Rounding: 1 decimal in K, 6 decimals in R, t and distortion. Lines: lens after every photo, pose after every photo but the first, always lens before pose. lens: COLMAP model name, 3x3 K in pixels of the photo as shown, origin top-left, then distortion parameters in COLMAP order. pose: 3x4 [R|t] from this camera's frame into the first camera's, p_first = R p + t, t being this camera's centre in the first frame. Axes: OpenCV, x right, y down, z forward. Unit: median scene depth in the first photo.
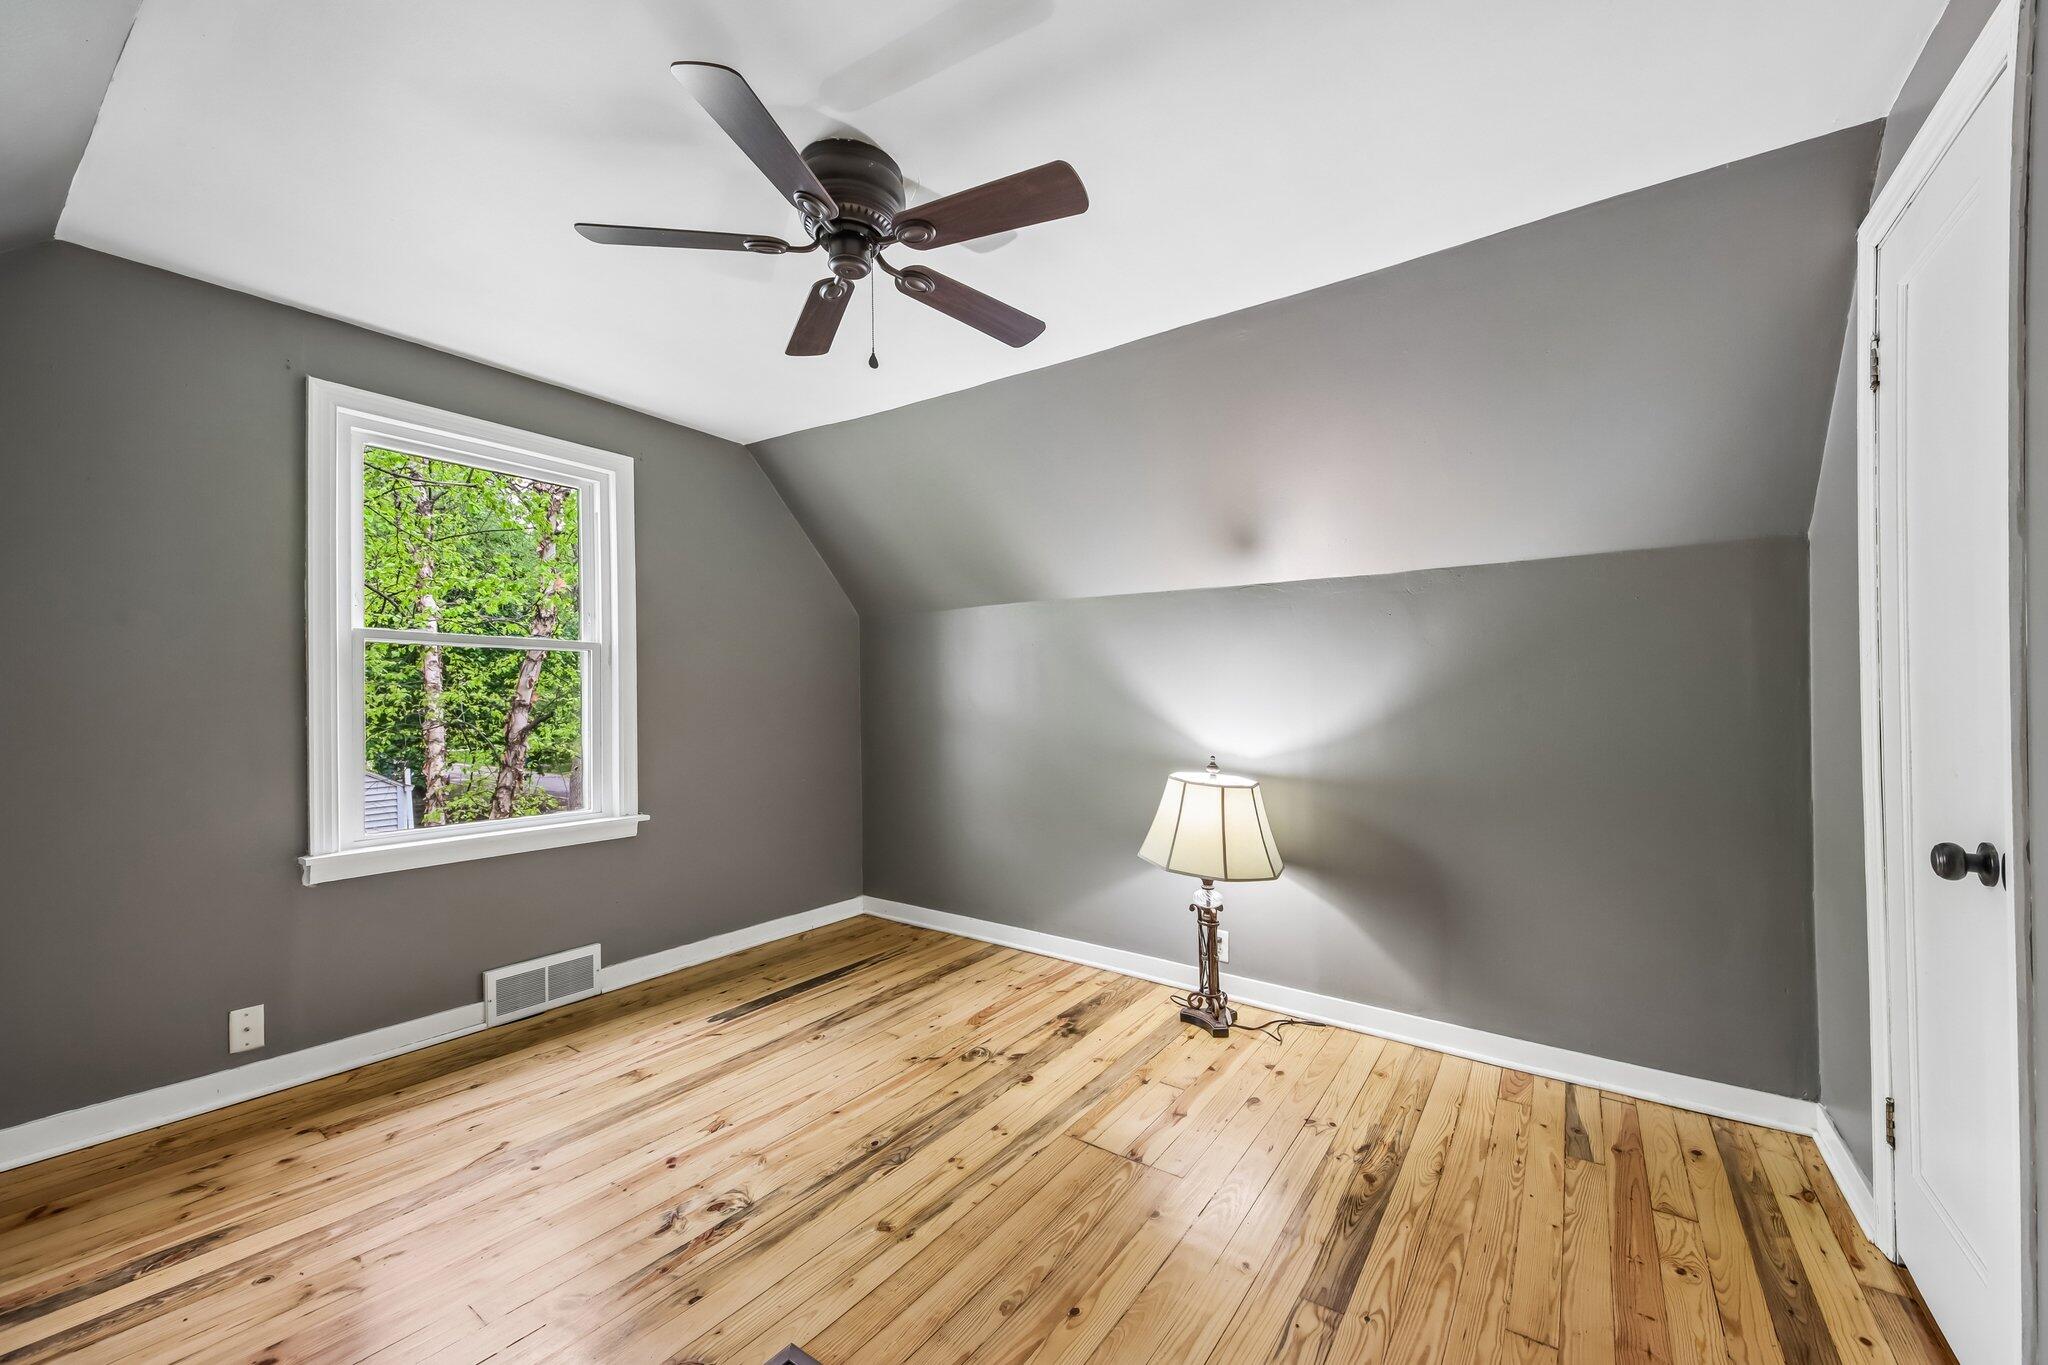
lens RADIAL K [[794.8, 0, 1024.0], [0, 794.8, 682.5], [0, 0, 1]] dist [0.082109, -0.028705]
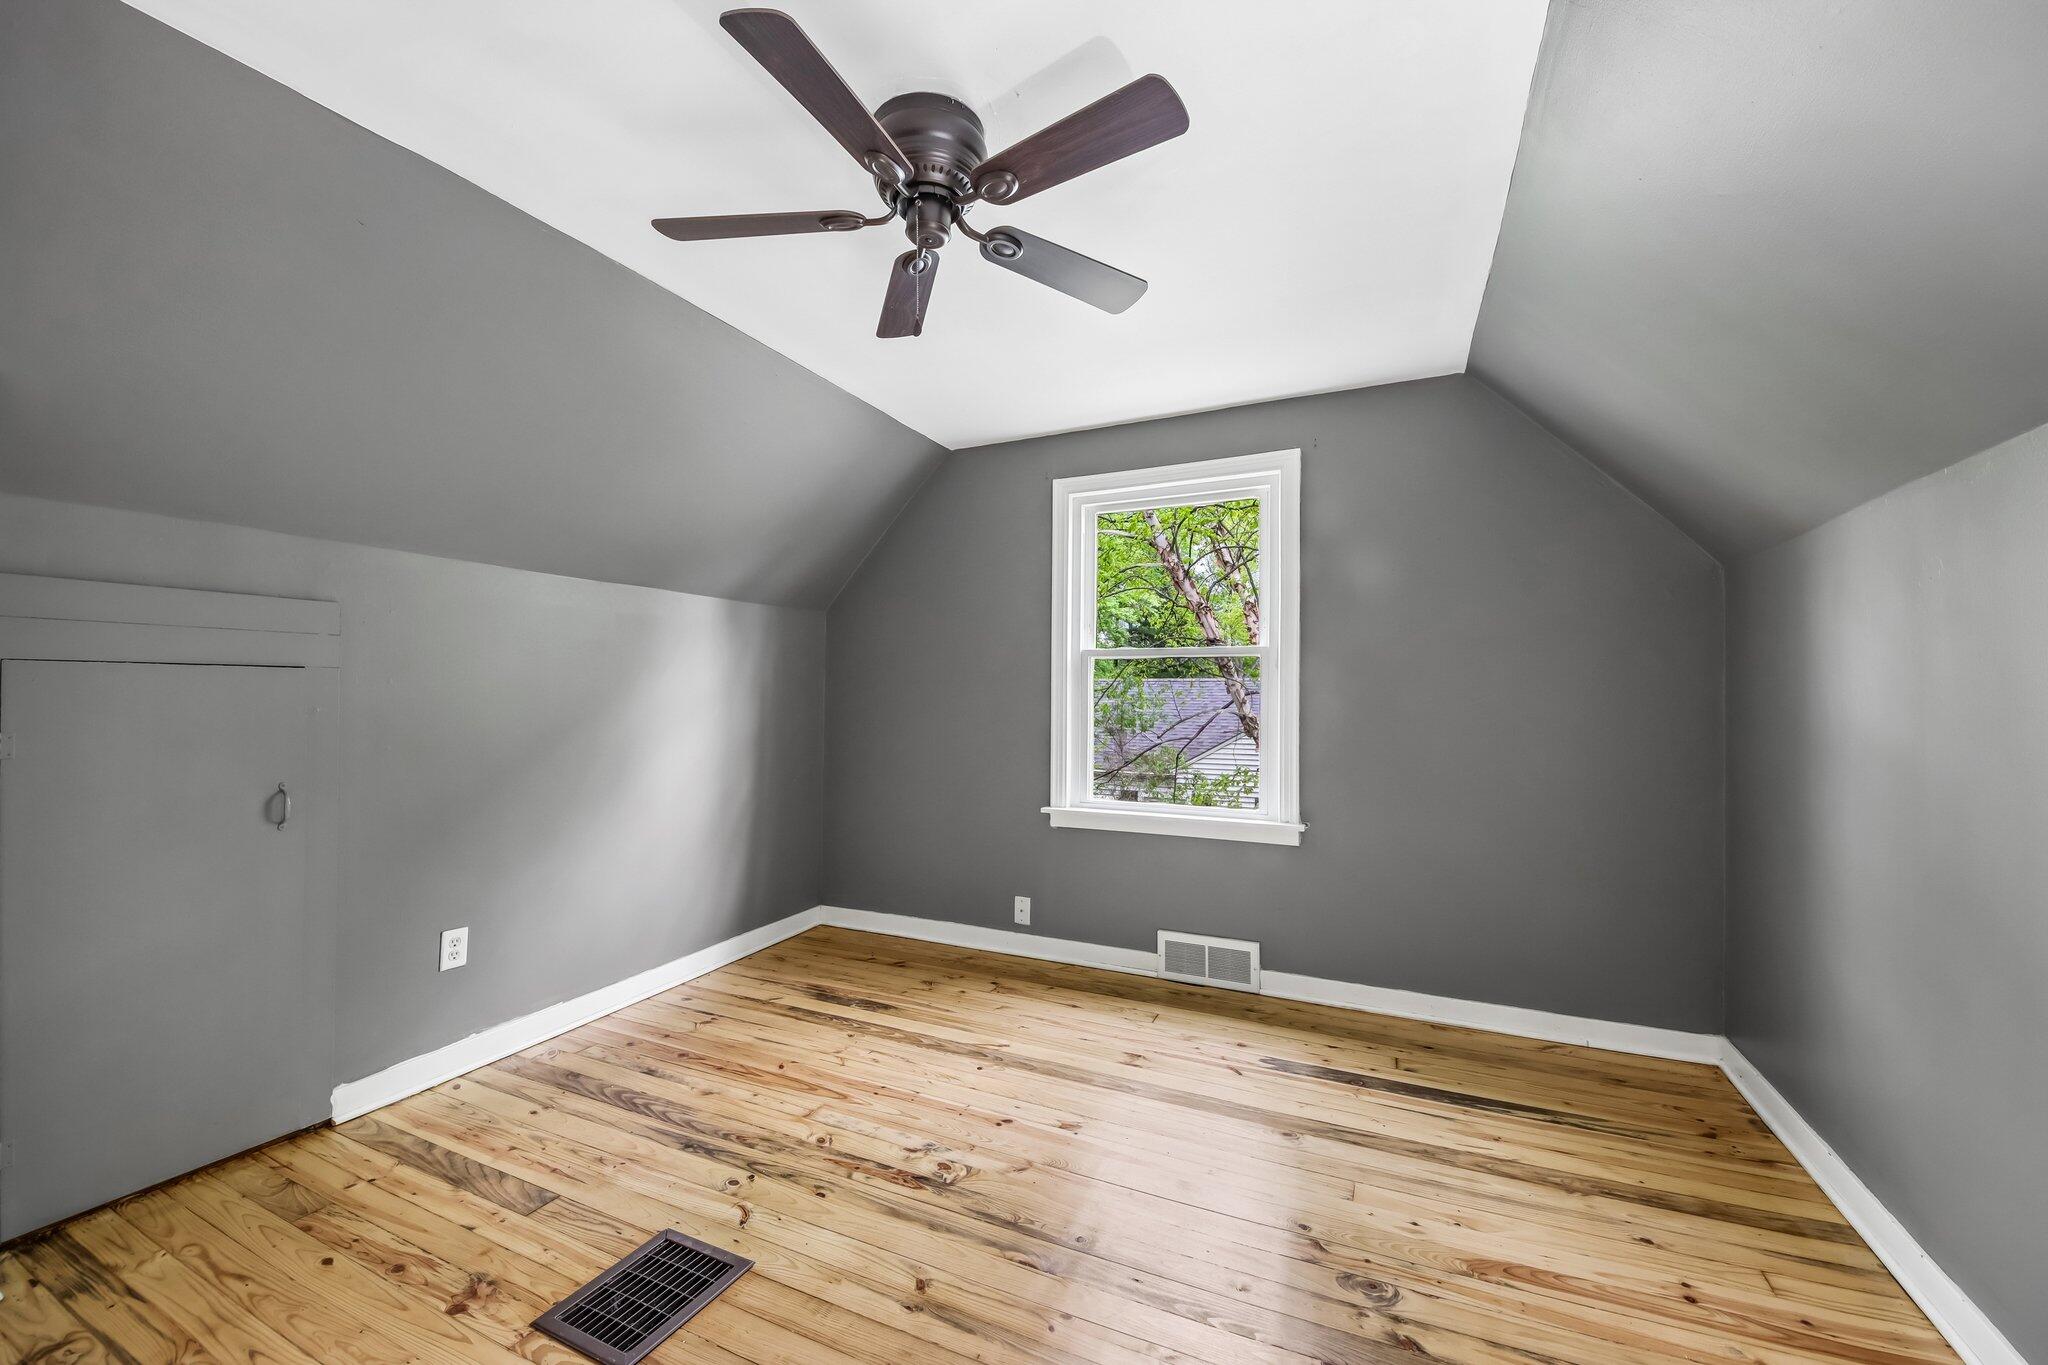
lens RADIAL K [[791.7, 0, 992.6], [0, 791.7, 689.0], [0, 0, 1]] dist [0.034602, -0.019301]
pose [[0.191432, -0.012801, -0.981422, 0.464240], [0.014755, 0.999839, -0.010164, 0.011808], [0.981395, -0.012535, 0.191590, 0.589583]]
